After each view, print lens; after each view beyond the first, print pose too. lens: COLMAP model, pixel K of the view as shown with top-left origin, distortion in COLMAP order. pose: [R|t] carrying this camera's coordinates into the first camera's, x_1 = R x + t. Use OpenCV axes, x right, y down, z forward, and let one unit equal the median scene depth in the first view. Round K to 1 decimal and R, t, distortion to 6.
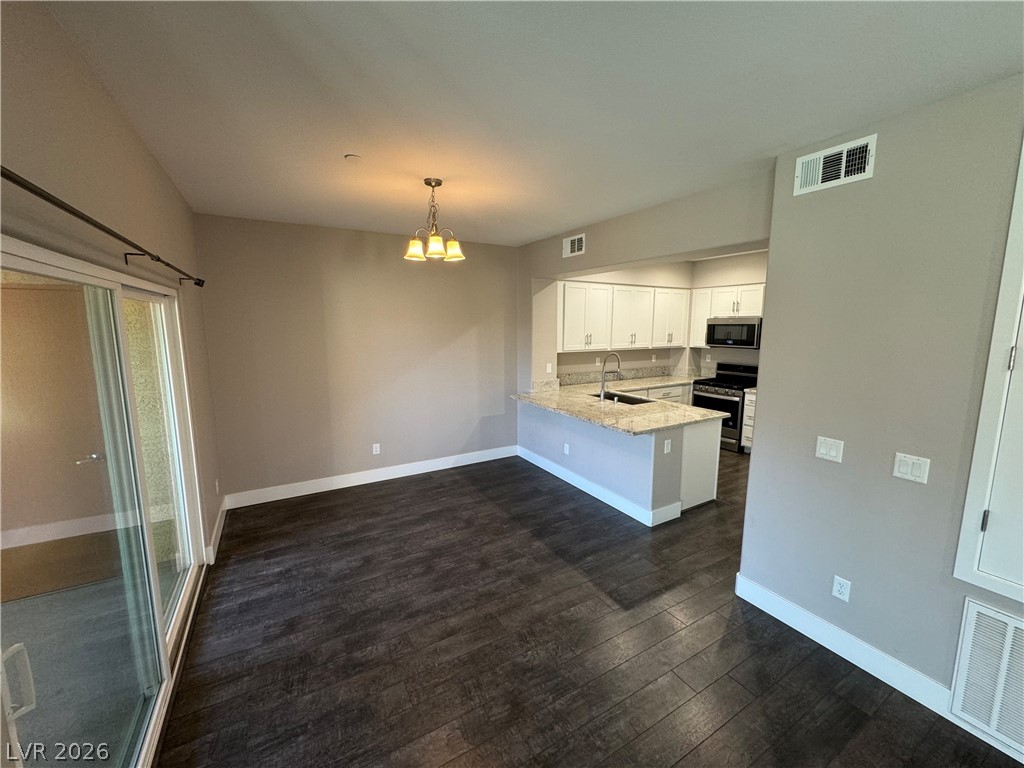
lens RADIAL K [[407.2, 0, 512.2], [0, 407.2, 380.8], [0, 0, 1]] dist [0.000385, 0.000018]
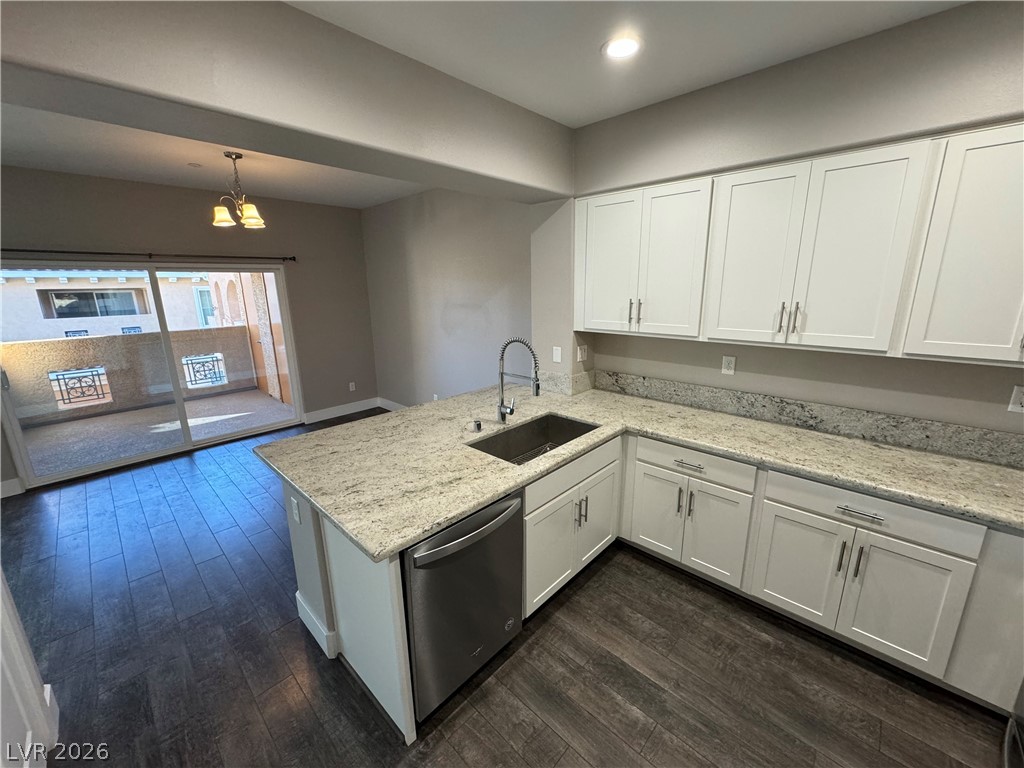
lens RADIAL K [[407.2, 0, 512.2], [0, 407.2, 380.8], [0, 0, 1]] dist [0.000385, 0.000018]
pose [[0.280447, 0.218738, -0.934614, 0.635808], [-0.122146, 0.973905, 0.191281, -0.098924], [0.952066, 0.060515, 0.299847, 0.751503]]
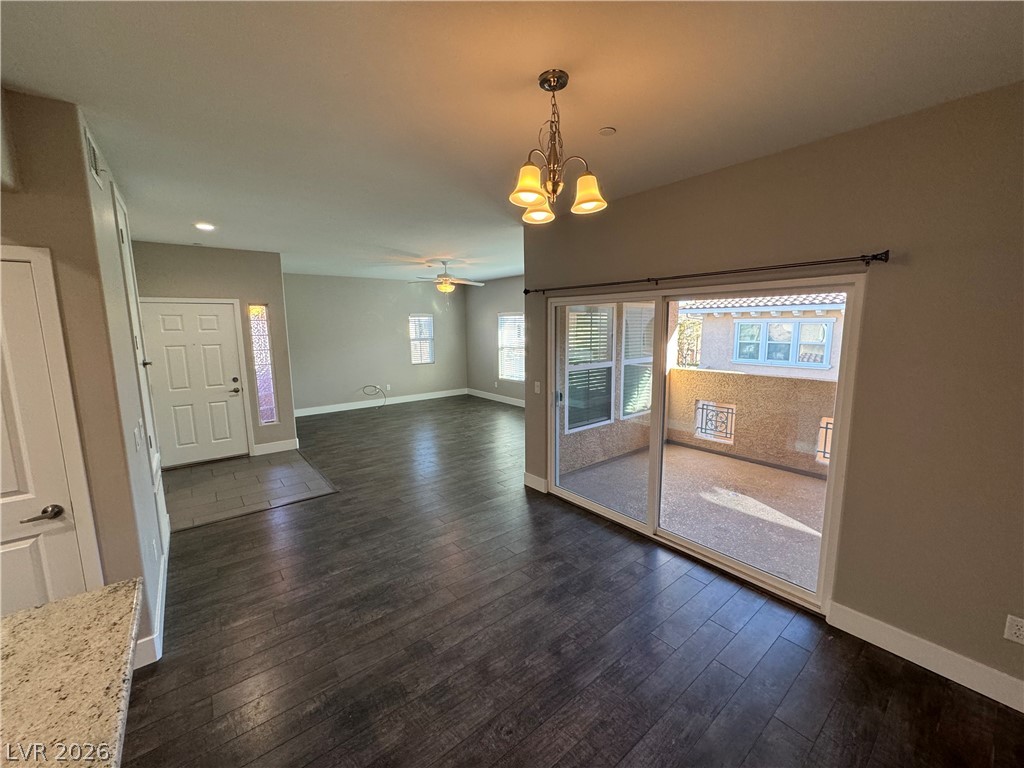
lens RADIAL K [[407.2, 0, 512.2], [0, 407.2, 380.8], [0, 0, 1]] dist [0.000385, 0.000018]
pose [[-0.988810, 0.028343, -0.146462, -0.018033], [-0.013278, 0.961168, 0.275643, -0.119269], [0.148587, 0.274504, -0.950037, 0.880503]]
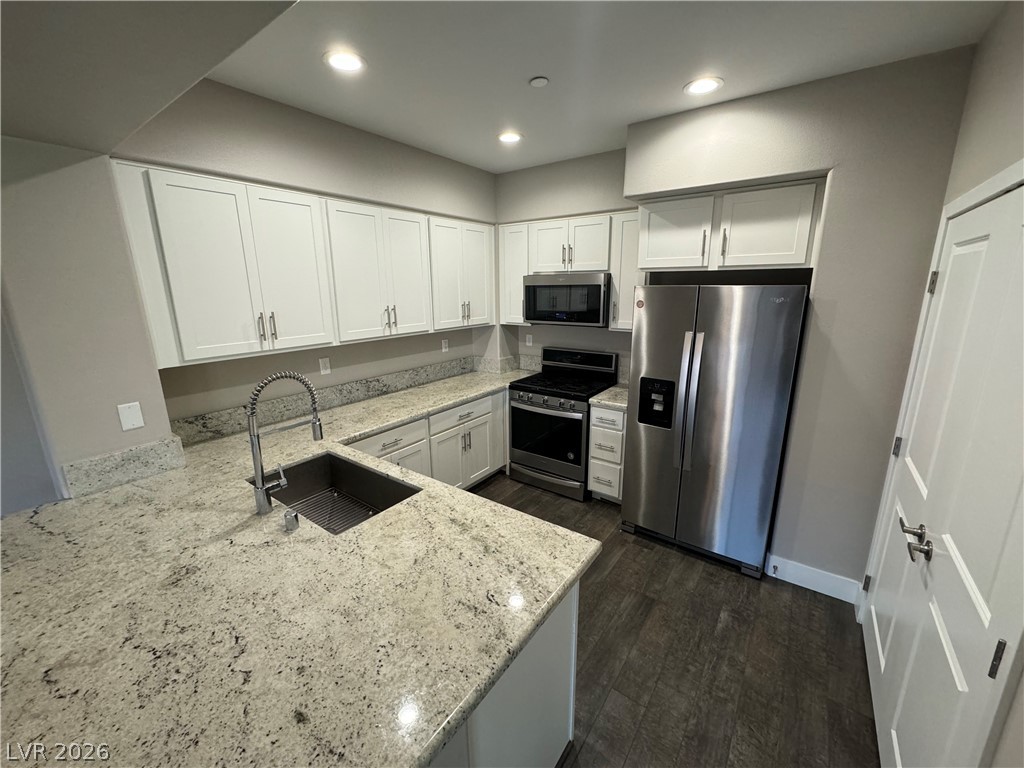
lens RADIAL K [[407.2, 0, 512.2], [0, 407.2, 380.8], [0, 0, 1]] dist [0.000385, 0.000018]
pose [[0.914678, -0.101503, 0.391230, 0.256579], [0.066237, 0.992510, 0.102643, -0.074892], [-0.398718, -0.067971, 0.914551, 0.538639]]
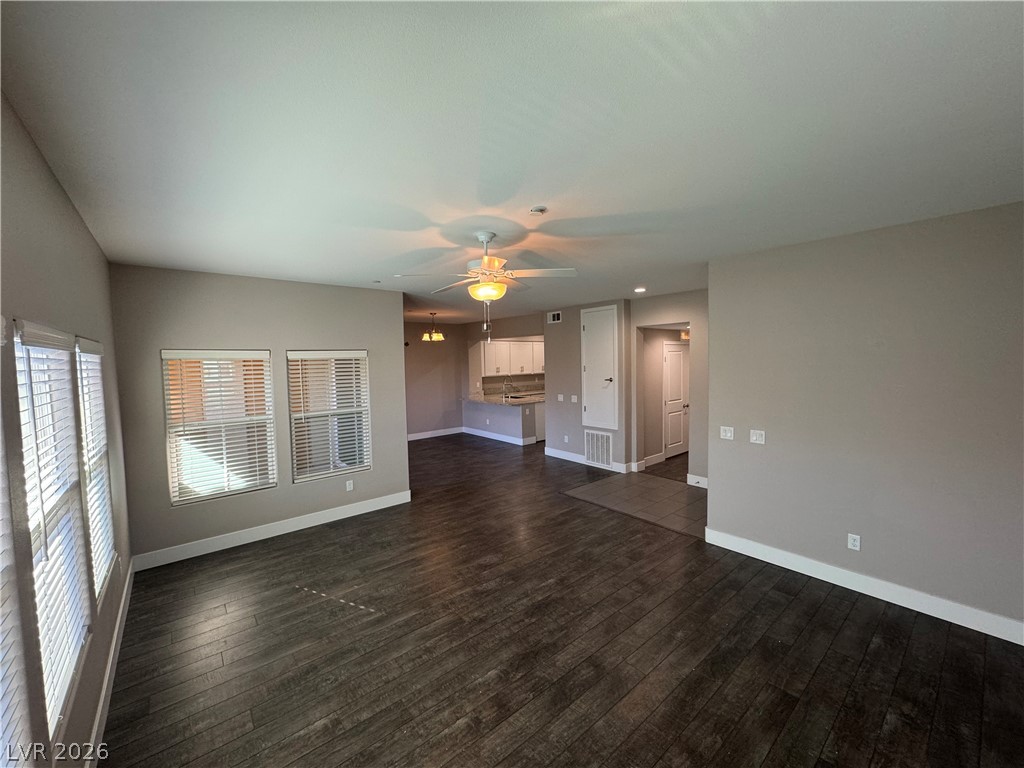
lens RADIAL K [[407.2, 0, 512.2], [0, 407.2, 380.8], [0, 0, 1]] dist [0.000385, 0.000018]
pose [[0.985678, -0.030359, 0.165883, -0.071124], [0.045193, 0.995235, -0.086397, 0.124770], [-0.162470, 0.092657, 0.982354, -0.940491]]
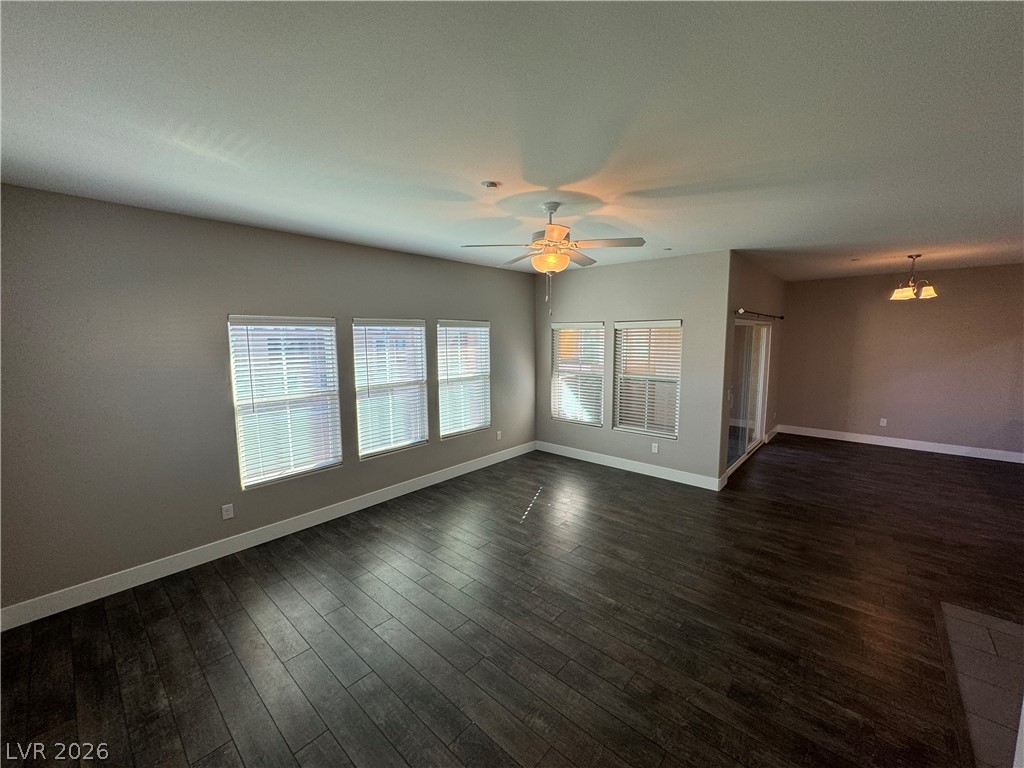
lens RADIAL K [[407.2, 0, 512.2], [0, 407.2, 380.8], [0, 0, 1]] dist [0.000385, 0.000018]
pose [[0.311467, 0.101941, -0.944773, 0.520206], [-0.126996, 0.989776, 0.064929, 0.083142], [0.941733, 0.099759, 0.321228, -0.611888]]
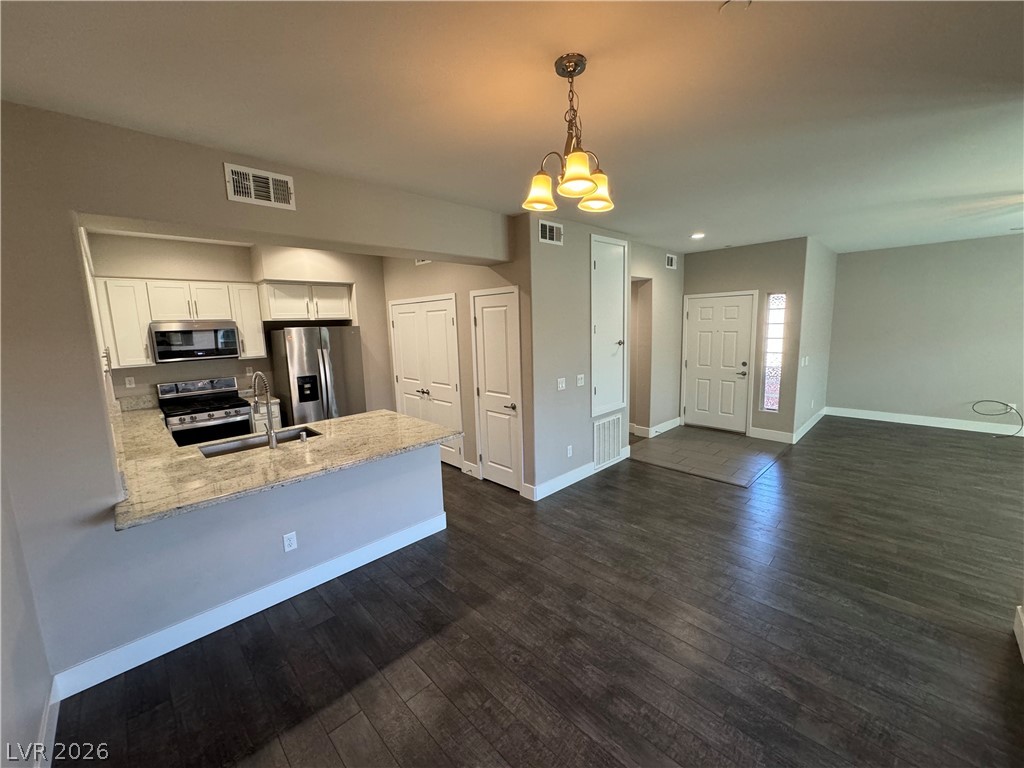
lens RADIAL K [[407.2, 0, 512.2], [0, 407.2, 380.8], [0, 0, 1]] dist [0.000385, 0.000018]
pose [[-0.246325, -0.132419, 0.960099, -0.408216], [0.165041, 0.970423, 0.176186, -0.090835], [-0.955032, 0.201854, -0.217185, 0.676031]]
